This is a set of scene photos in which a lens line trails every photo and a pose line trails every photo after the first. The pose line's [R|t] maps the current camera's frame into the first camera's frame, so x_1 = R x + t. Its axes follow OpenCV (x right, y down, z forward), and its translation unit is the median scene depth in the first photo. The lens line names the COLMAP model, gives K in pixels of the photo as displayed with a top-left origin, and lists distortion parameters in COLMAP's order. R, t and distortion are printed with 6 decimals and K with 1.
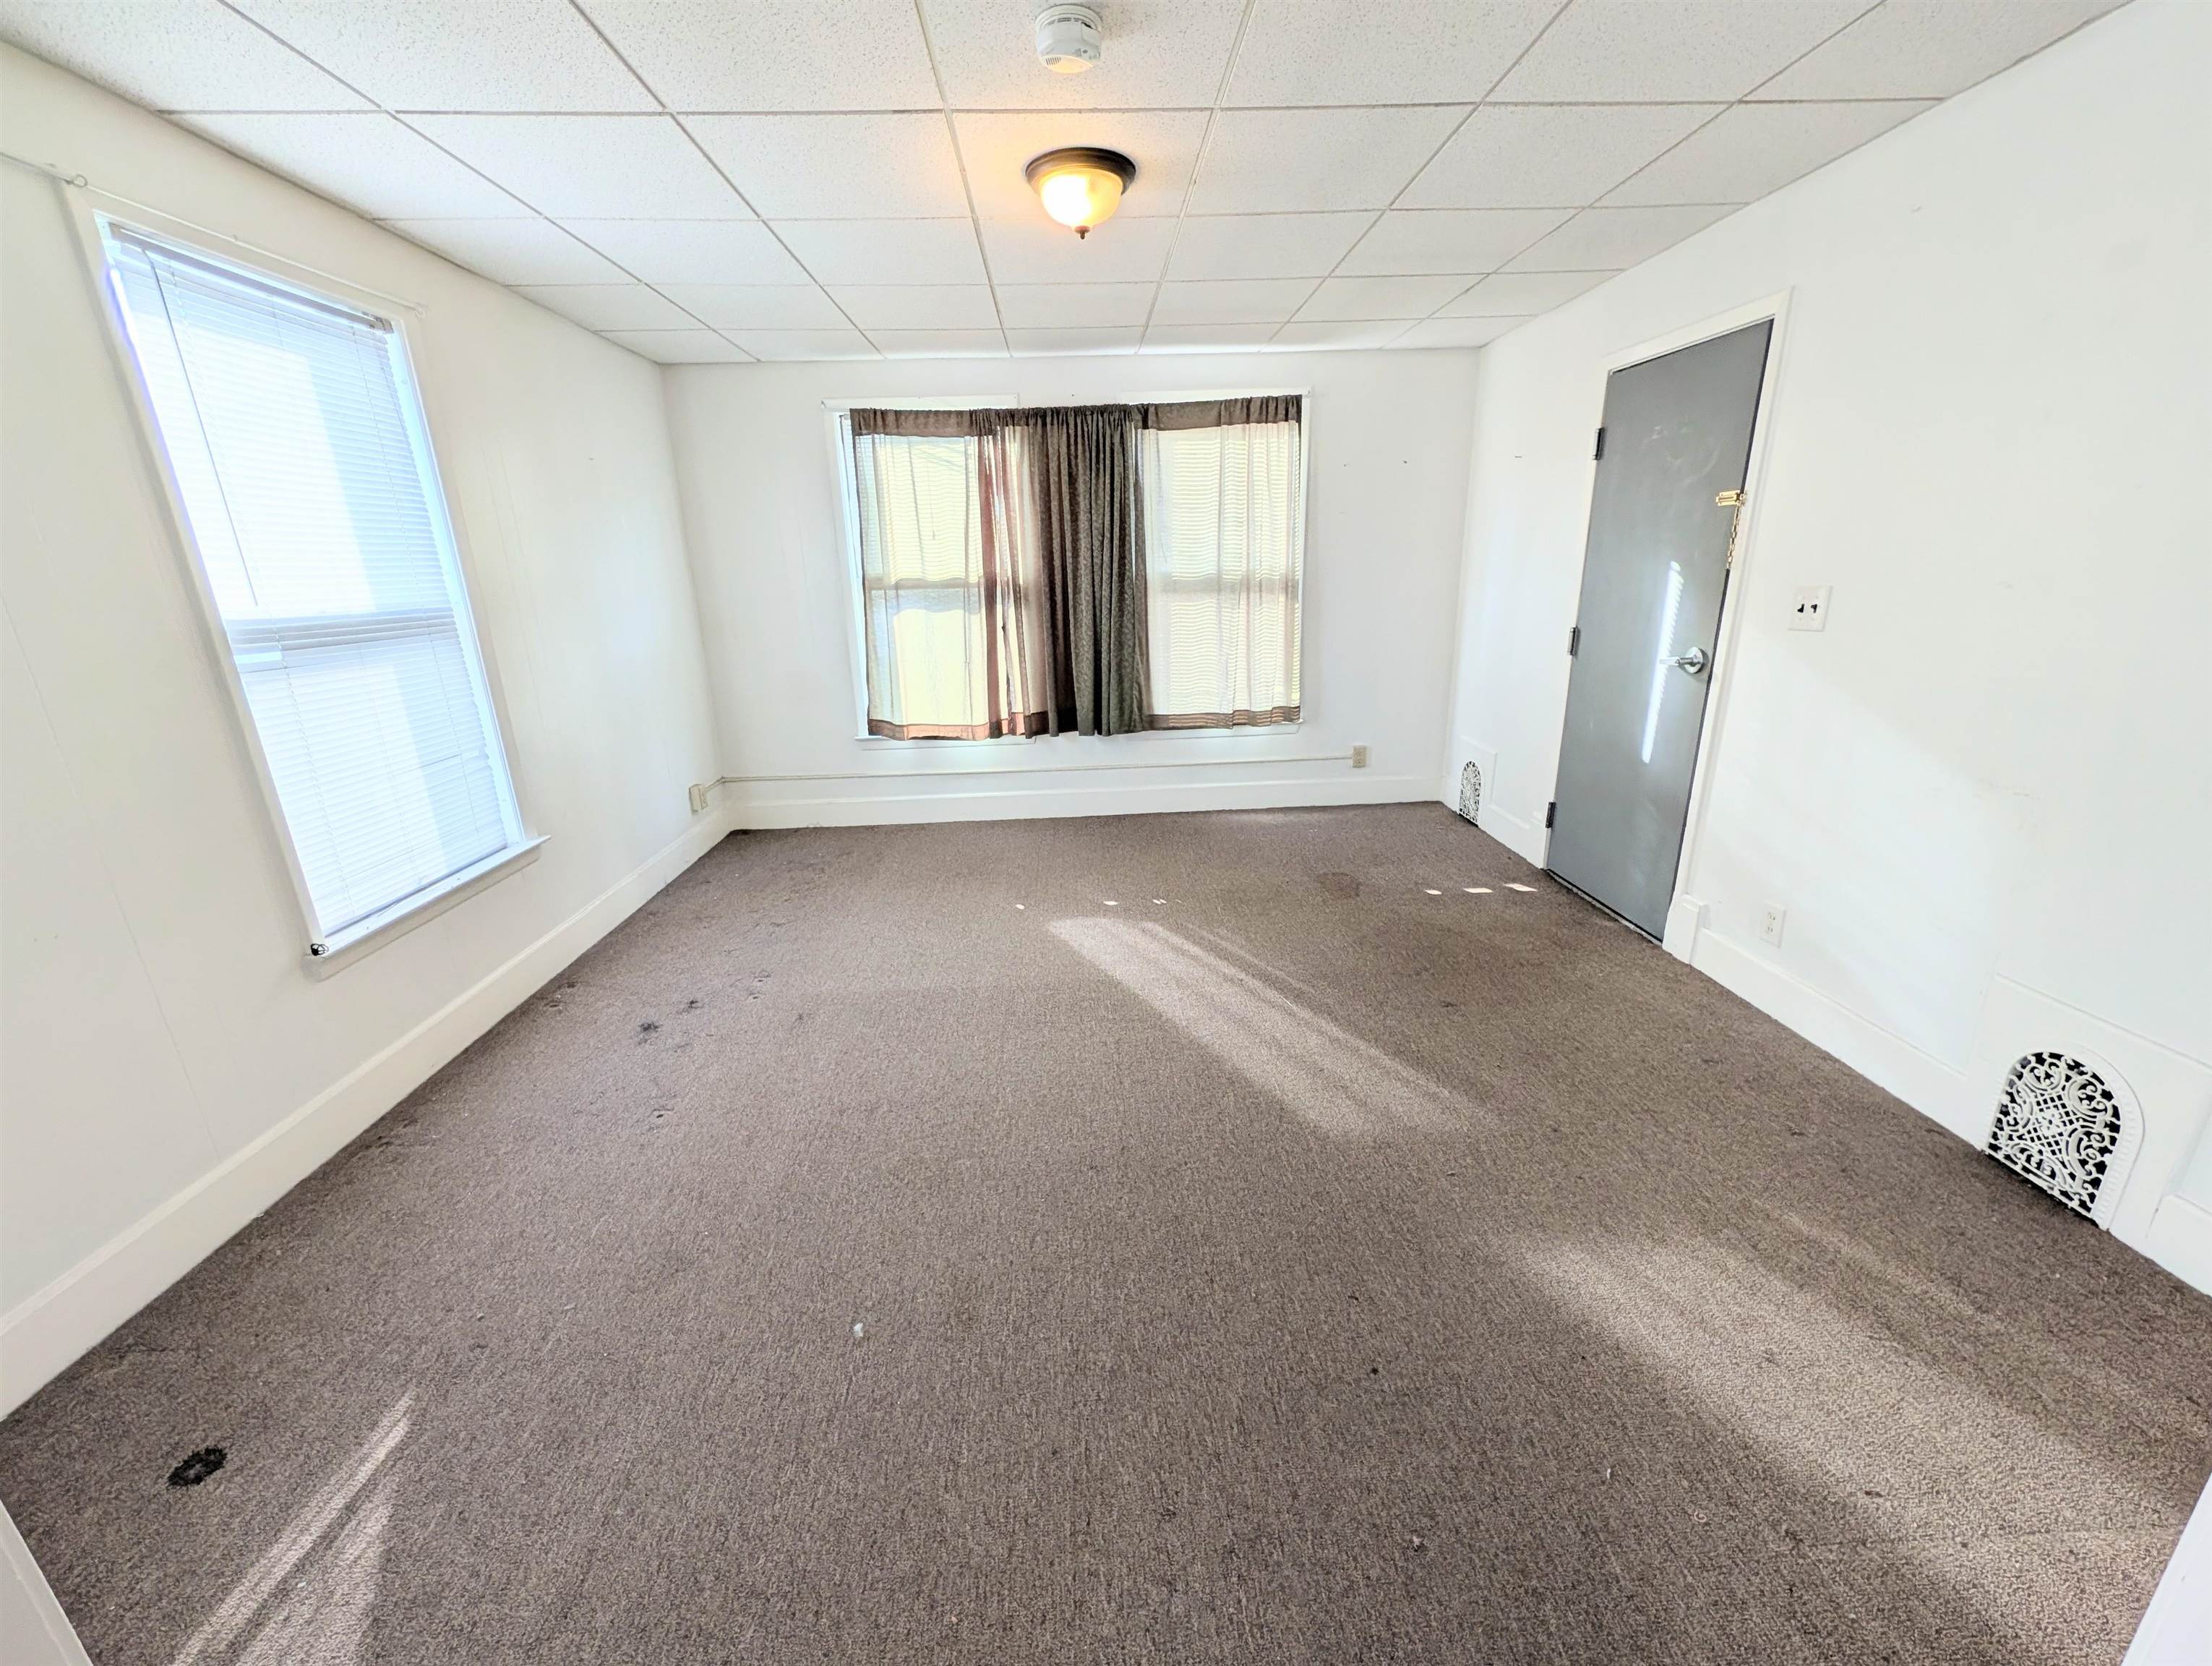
lens RADIAL K [[872.3, 0, 1102.2], [0, 872.3, 830.6], [0, 0, 1]] dist [0.000582, -0.001187]
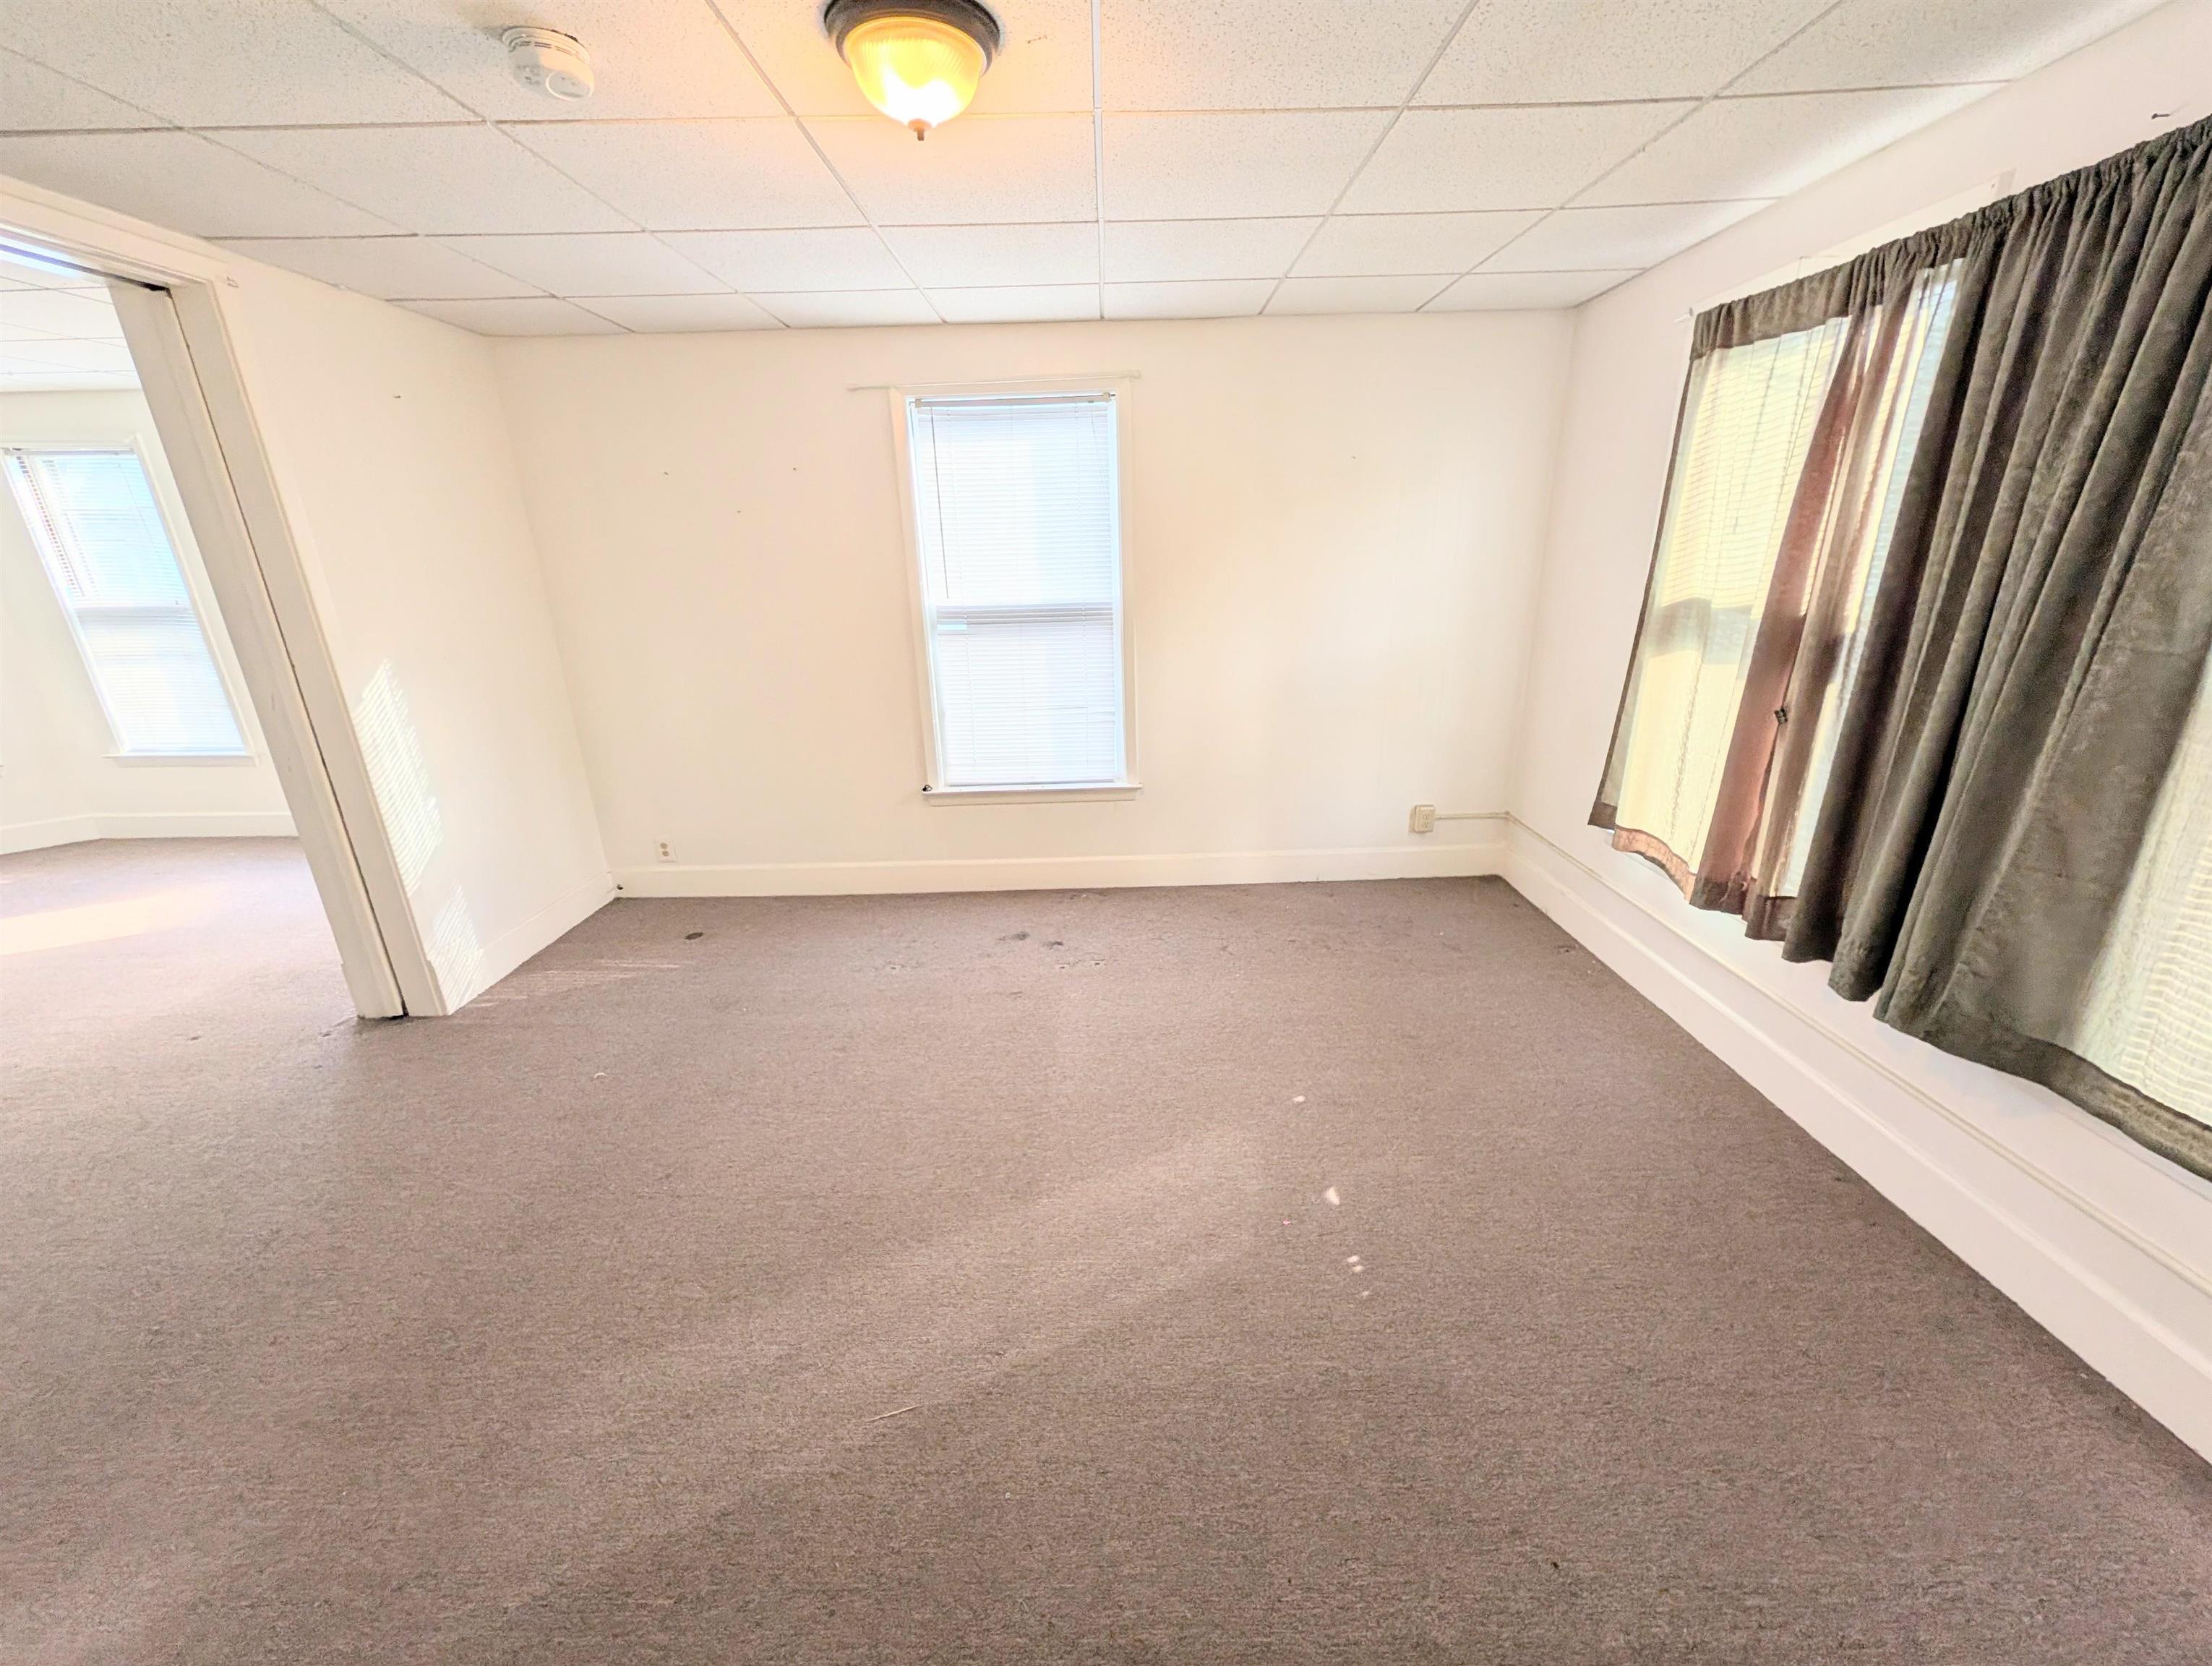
lens RADIAL K [[854.1, 0, 1111.8], [0, 854.1, 825.9], [0, 0, 1]] dist [0.003456, 0.000172]
pose [[-0.038689, 0.338360, -0.940221, 0.570846], [-0.264681, 0.903847, 0.336161, -0.358478], [0.963560, 0.261865, 0.054589, 0.940749]]
